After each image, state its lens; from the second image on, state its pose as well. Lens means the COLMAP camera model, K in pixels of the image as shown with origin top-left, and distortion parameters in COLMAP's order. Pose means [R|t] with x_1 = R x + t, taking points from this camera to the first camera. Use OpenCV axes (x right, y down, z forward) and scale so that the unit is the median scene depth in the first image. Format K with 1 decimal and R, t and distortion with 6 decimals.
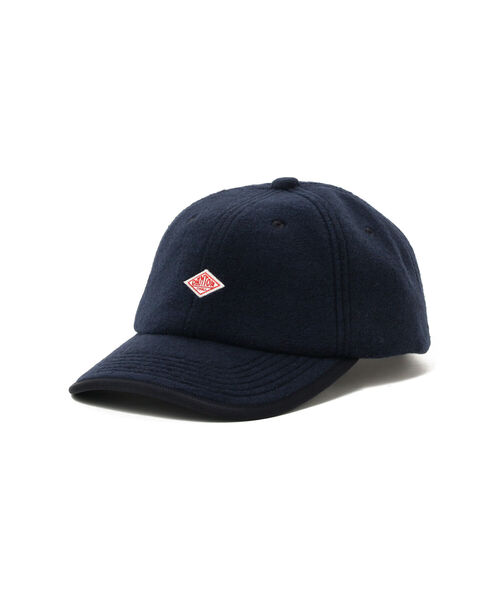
lens RADIAL K [[1881.0, 0, 250.9], [0, 1881.0, 299.9], [0, 0, 1]] dist [0.072969, 0.000000]
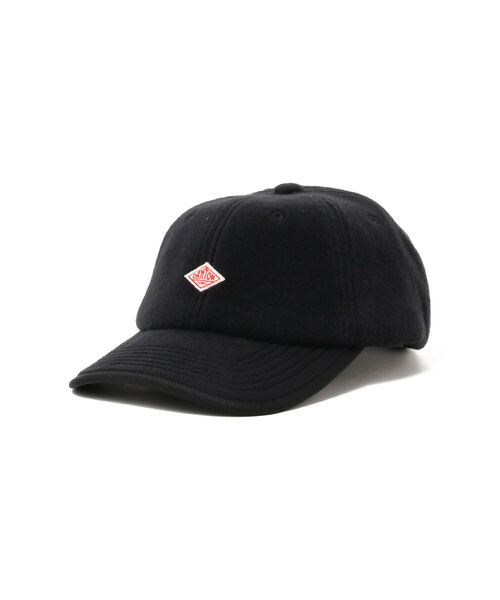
lens RADIAL K [[1204.0, 0, 249.3], [0, 1204.0, 299.5], [0, 0, 1]] dist [-0.001301, 0.000000]
pose [[0.999850, 0.005554, -0.016417, 0.008812], [-0.006065, 0.999494, -0.031224, 0.022001], [0.016235, 0.031319, 0.999378, 0.357369]]
